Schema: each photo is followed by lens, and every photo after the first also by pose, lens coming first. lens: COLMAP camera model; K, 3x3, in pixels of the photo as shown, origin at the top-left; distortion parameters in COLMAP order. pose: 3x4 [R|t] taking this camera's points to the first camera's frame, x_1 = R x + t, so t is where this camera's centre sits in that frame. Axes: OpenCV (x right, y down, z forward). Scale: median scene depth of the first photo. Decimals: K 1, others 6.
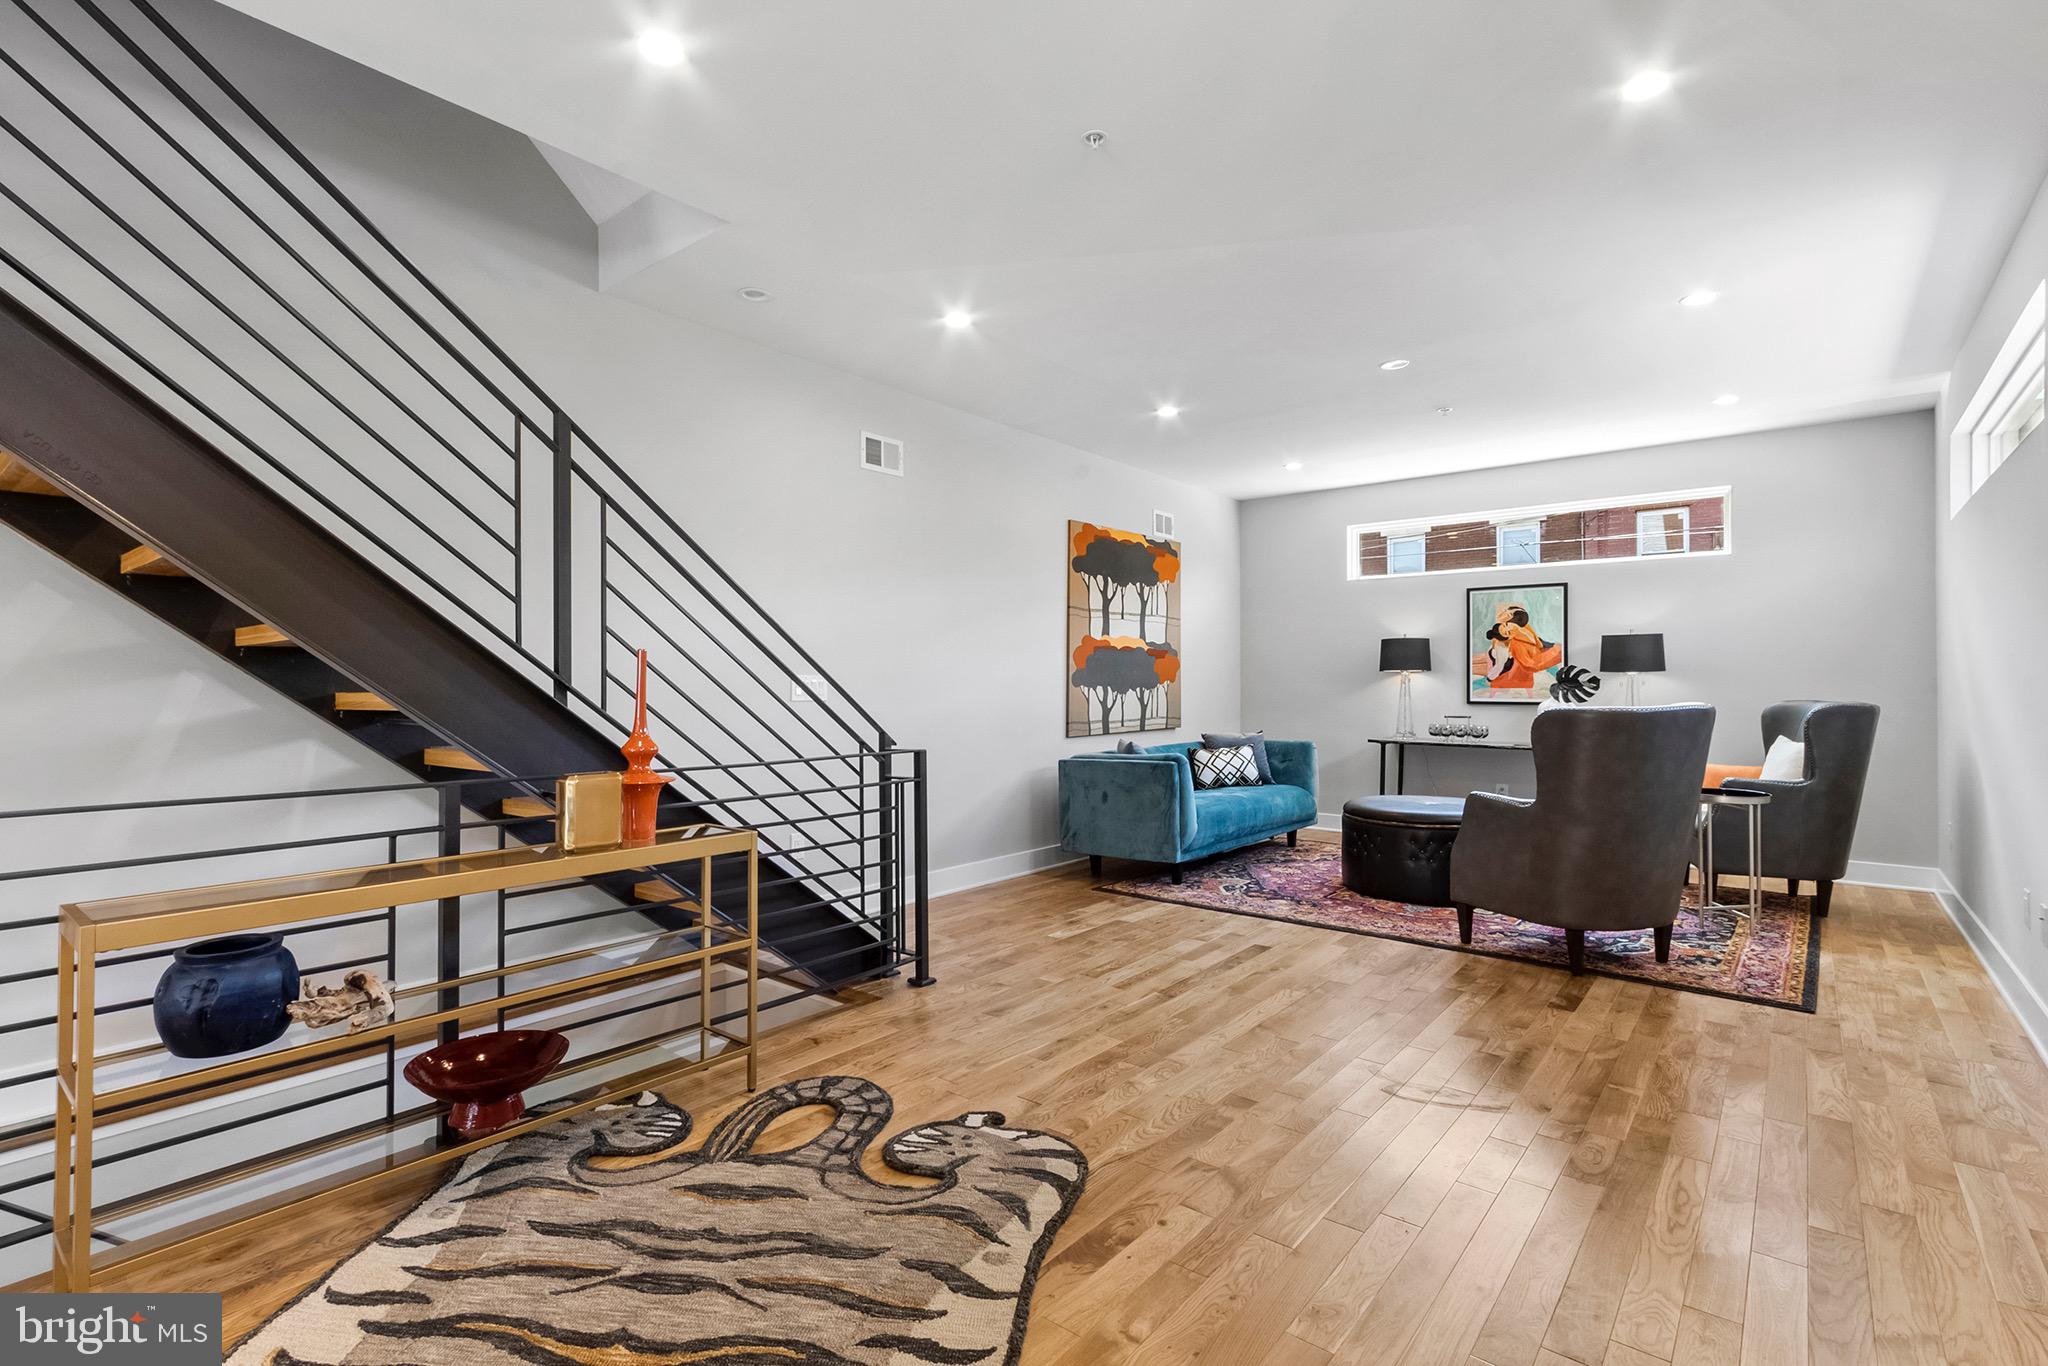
lens RADIAL K [[953.6, 0, 999.1], [0, 953.6, 678.3], [0, 0, 1]] dist [0.004944, -0.001458]
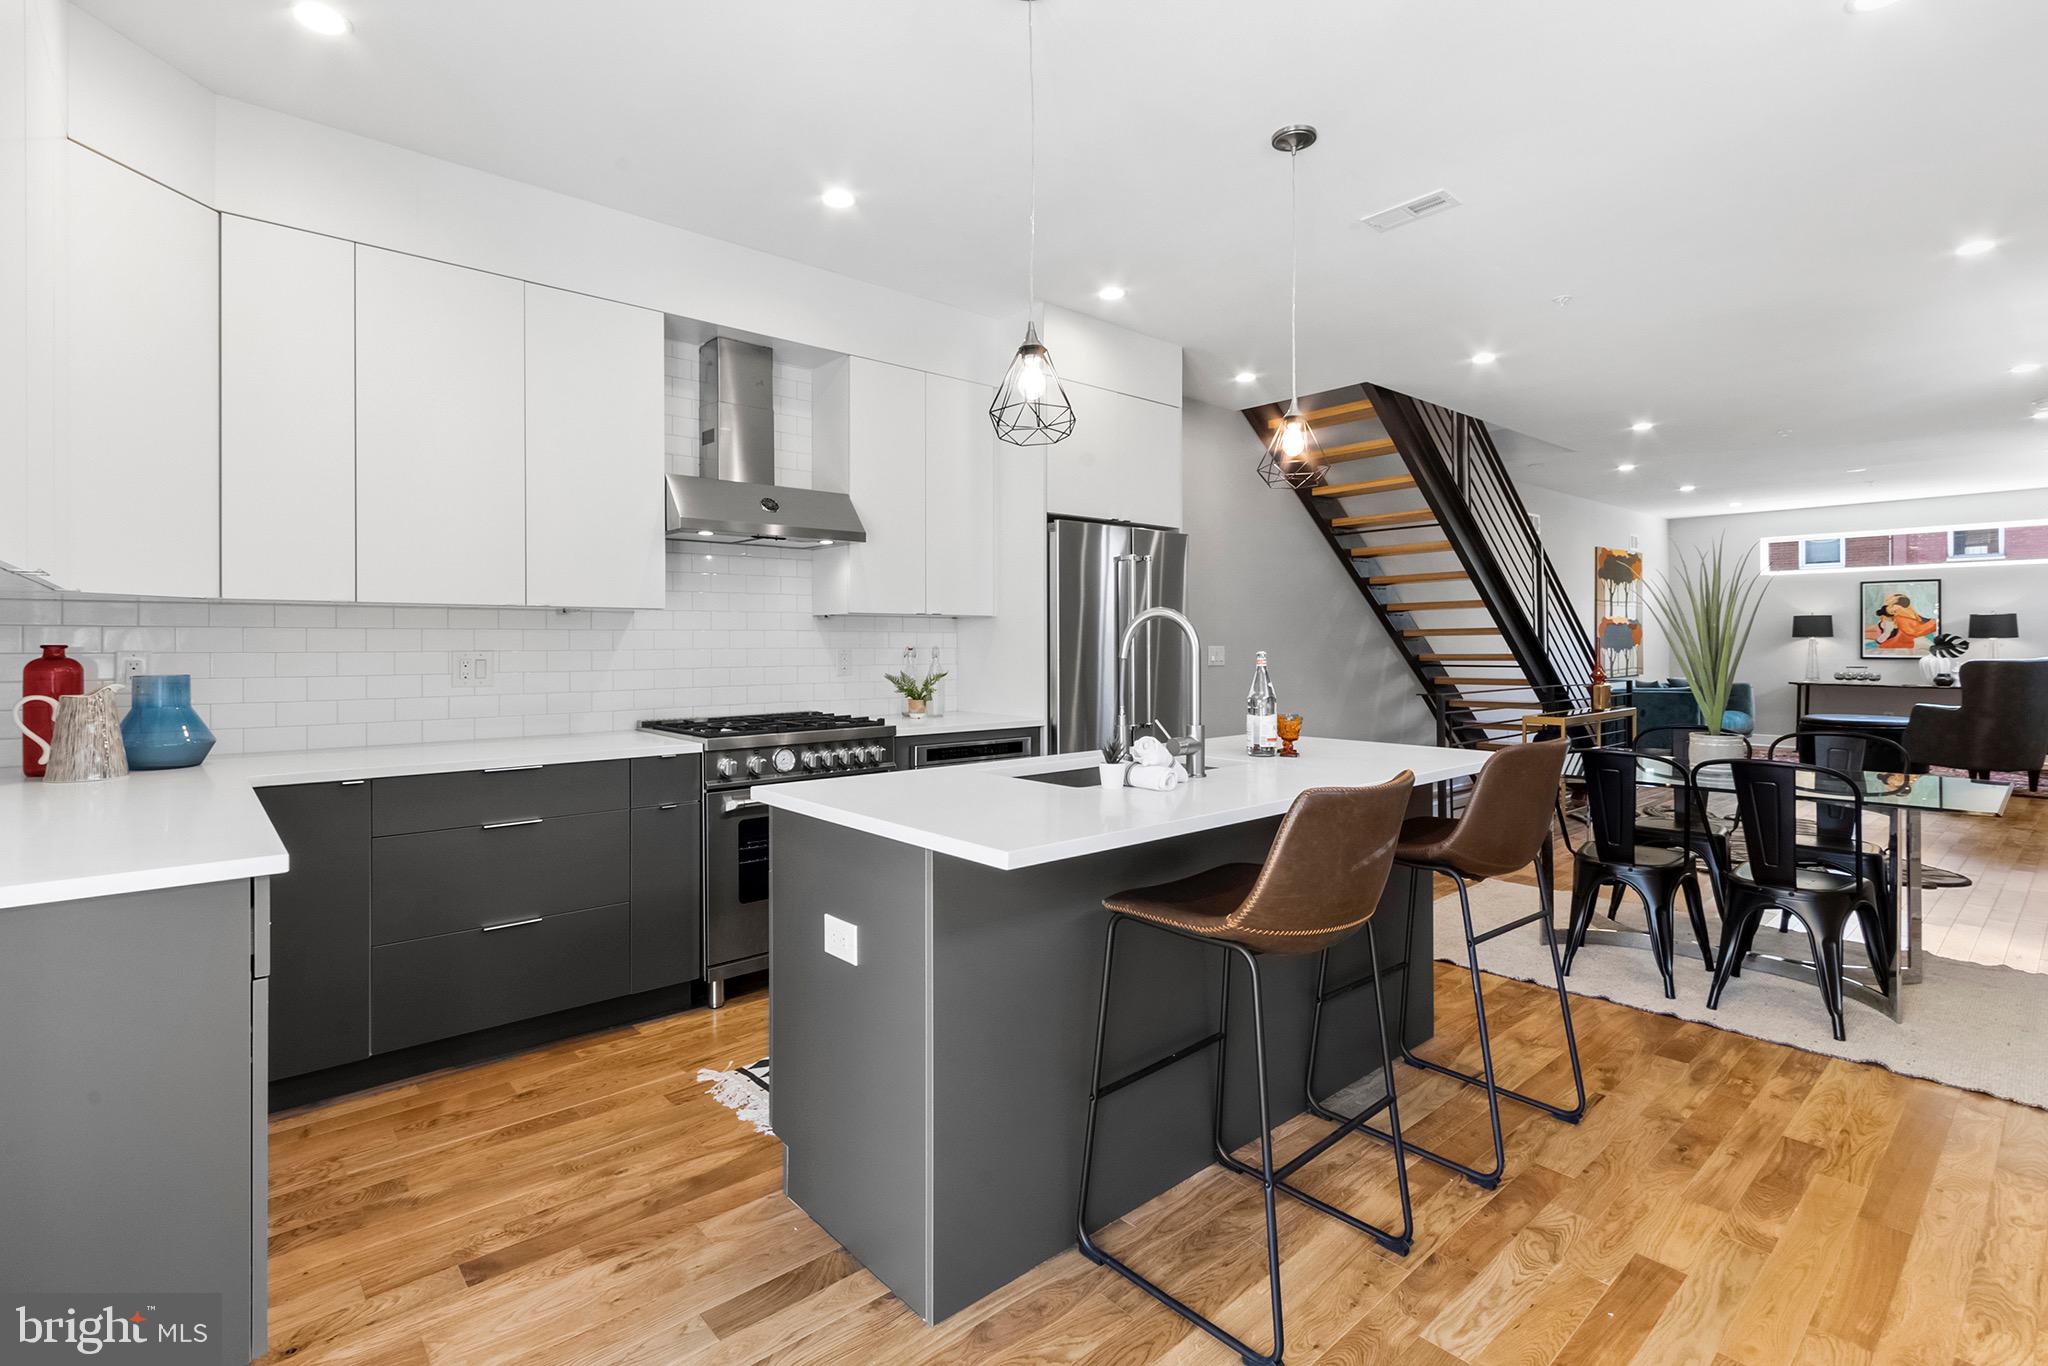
lens RADIAL K [[953.6, 0, 1014.1], [0, 953.6, 645.8], [0, 0, 1]] dist [0.004944, -0.001458]
pose [[0.986571, -0.003626, -0.163293, -0.915258], [0.005307, 0.999937, 0.009857, -0.024486], [0.163247, -0.010591, 0.986528, -1.113630]]
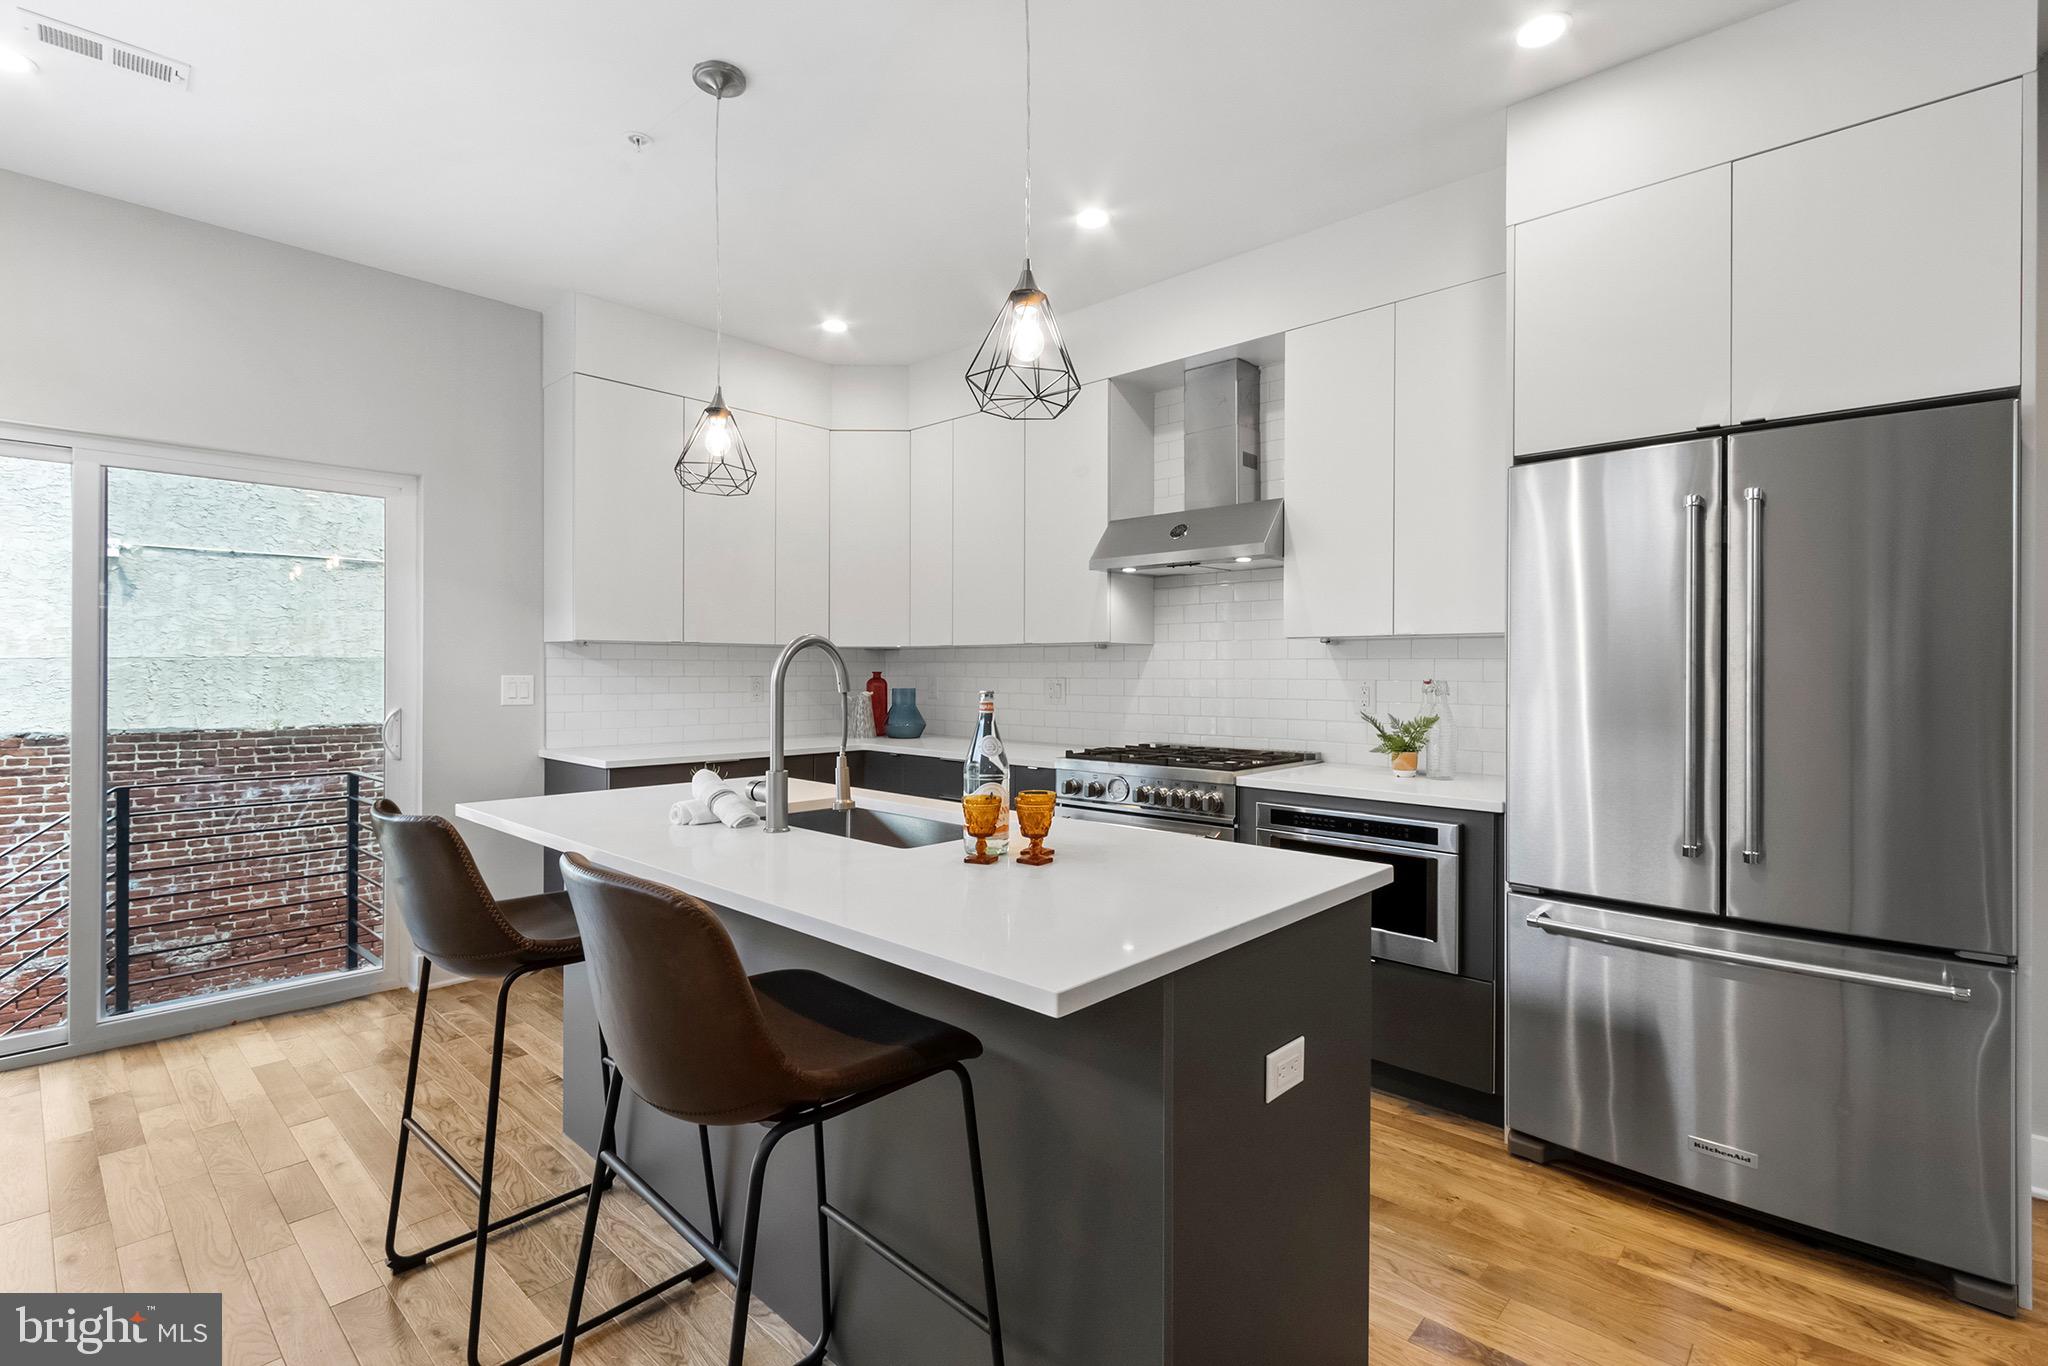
lens RADIAL K [[953.6, 0, 1015.5], [0, 953.6, 667.6], [0, 0, 1]] dist [0.004944, -0.001458]
pose [[-0.069331, -0.004027, -0.997586, -0.454890], [0.004127, 0.999982, -0.004324, -0.021523], [0.997585, -0.004417, -0.069313, -0.429601]]
